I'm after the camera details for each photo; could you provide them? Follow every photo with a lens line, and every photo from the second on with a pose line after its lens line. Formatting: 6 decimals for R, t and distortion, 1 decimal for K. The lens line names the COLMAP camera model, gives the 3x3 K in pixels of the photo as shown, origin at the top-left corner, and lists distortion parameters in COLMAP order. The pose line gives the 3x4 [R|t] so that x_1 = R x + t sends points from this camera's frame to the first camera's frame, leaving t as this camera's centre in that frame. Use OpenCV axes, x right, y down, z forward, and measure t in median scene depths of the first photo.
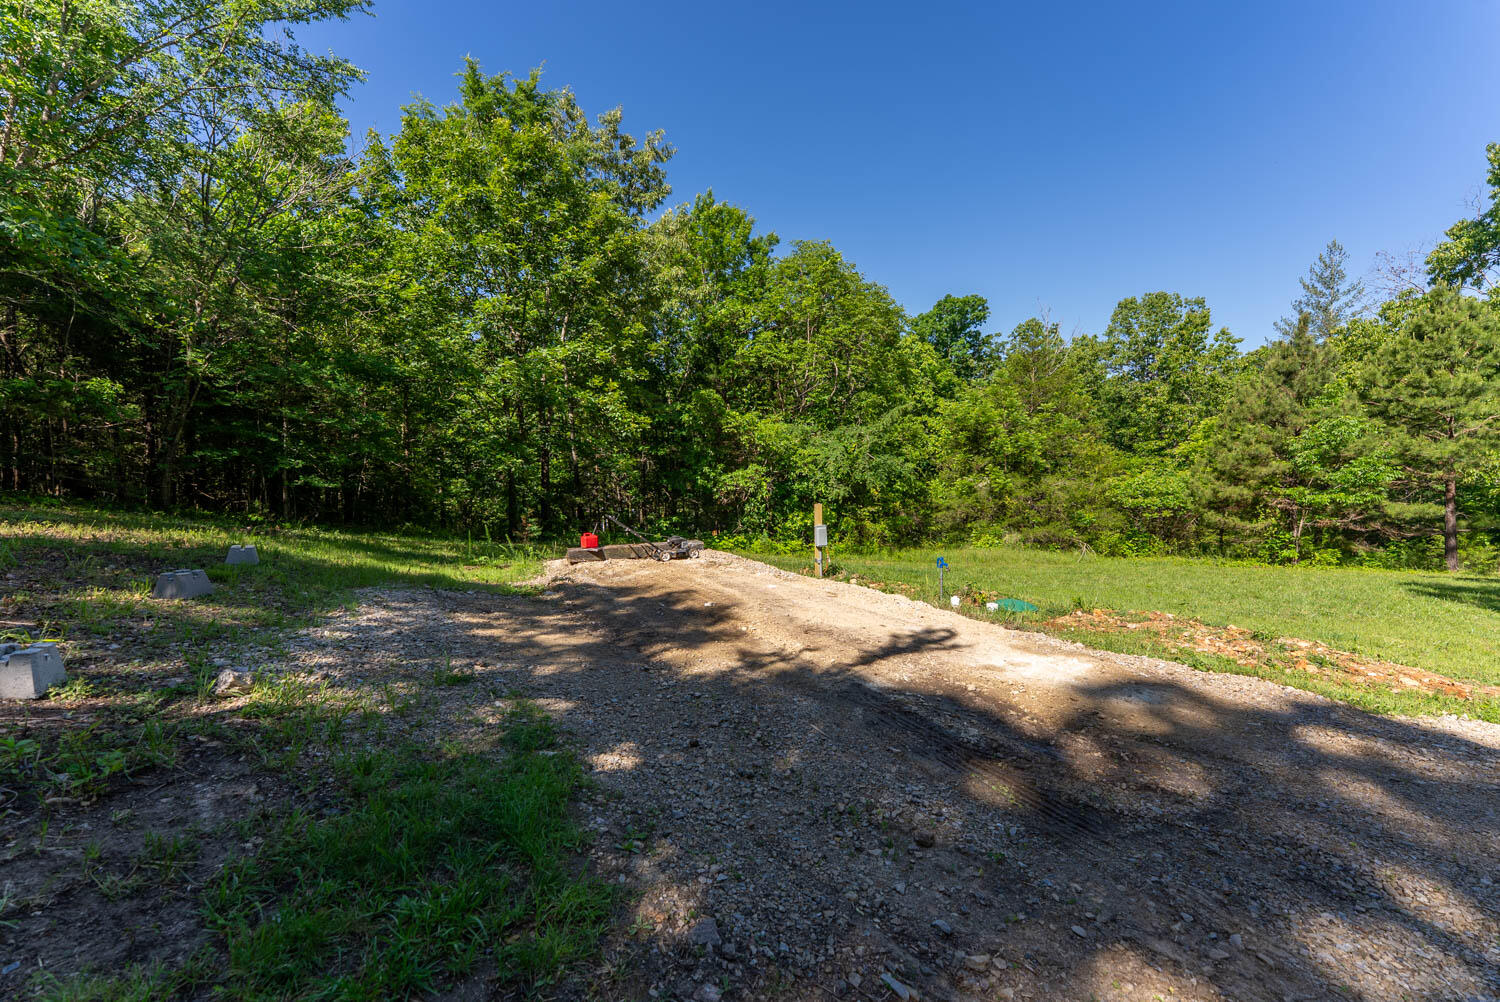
lens RADIAL K [[599.8, 0, 735.8], [0, 599.8, 496.9], [0, 0, 1]] dist [-0.008503, 0.000096]
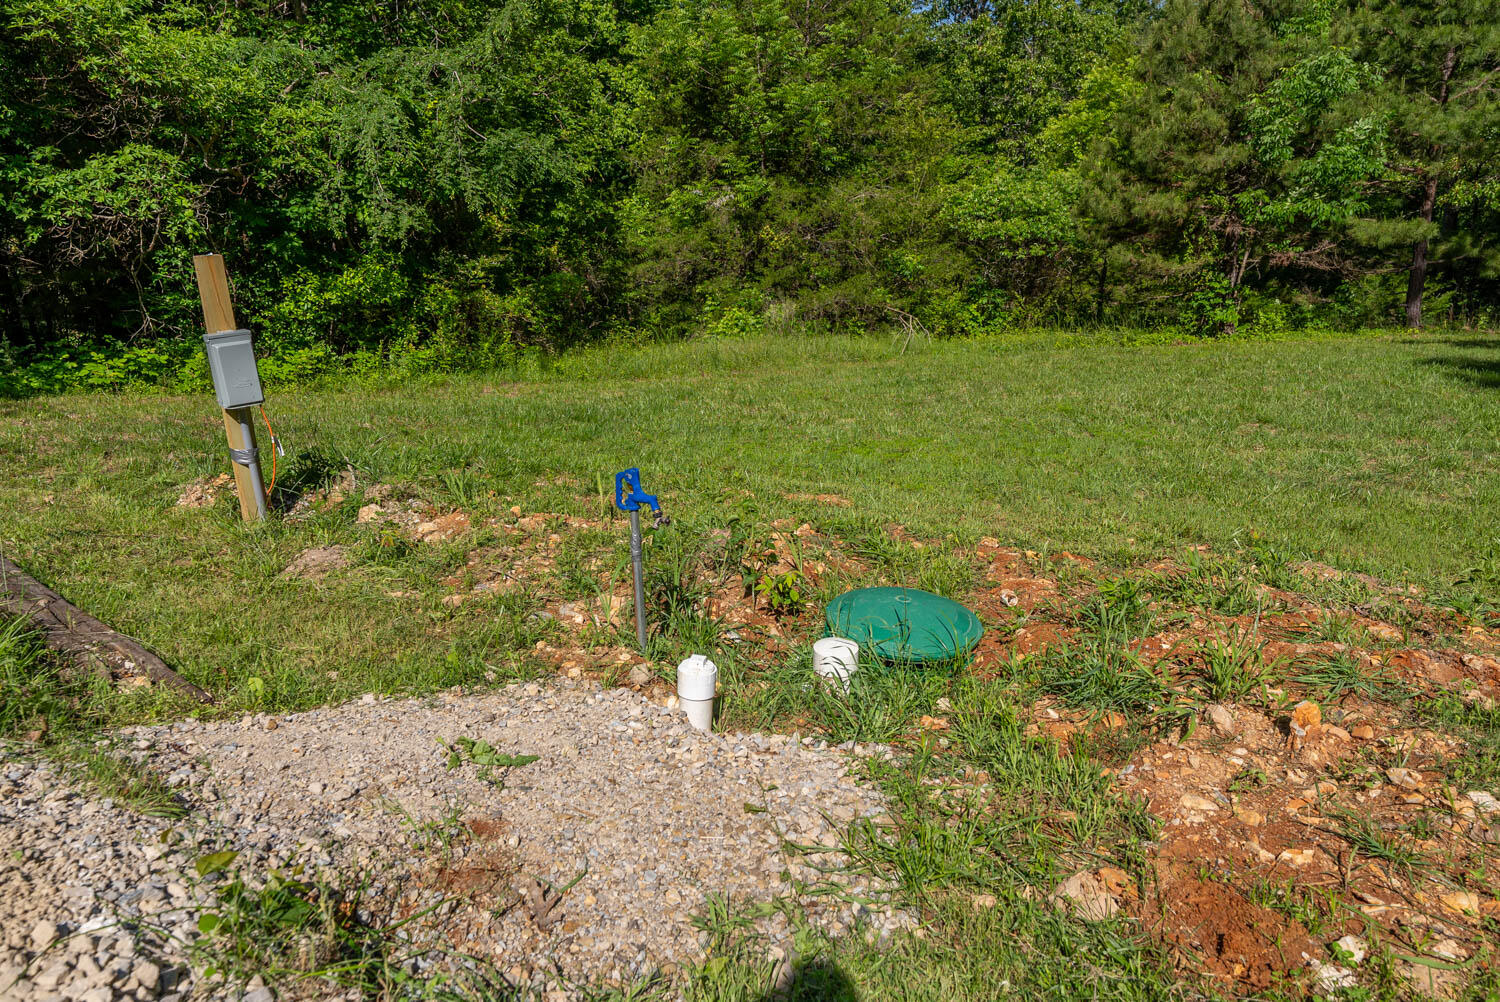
lens RADIAL K [[980.6, 0, 735.0], [0, 980.6, 500.7], [0, 0, 1]] dist [0.003605, 0.003413]
pose [[0.913766, -0.130561, 0.384690, 0.096374], [0.026975, 0.964358, 0.263223, 0.005052], [-0.405345, -0.230147, 0.884719, 0.270108]]
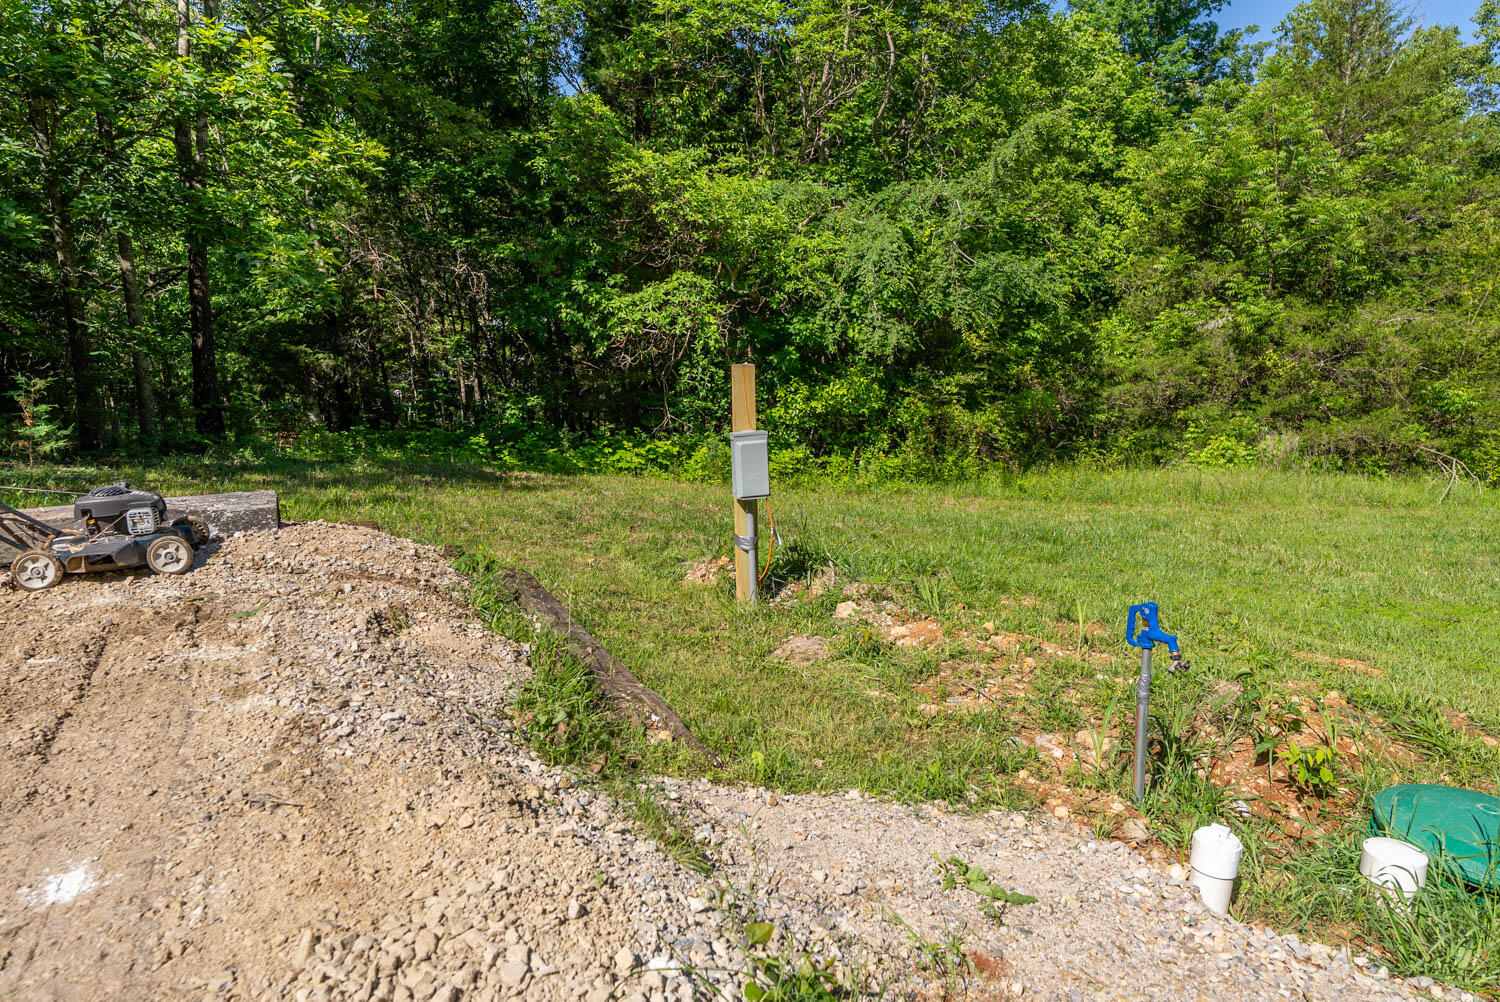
lens RADIAL K [[980.6, 0, 750.2], [0, 980.6, 507.4], [0, 0, 1]] dist [0.003605, 0.003413]
pose [[0.999736, 0.003005, -0.022781, 0.087675], [0.000471, 0.988523, 0.151067, 0.005035], [0.022973, -0.151038, 0.988261, 0.273480]]
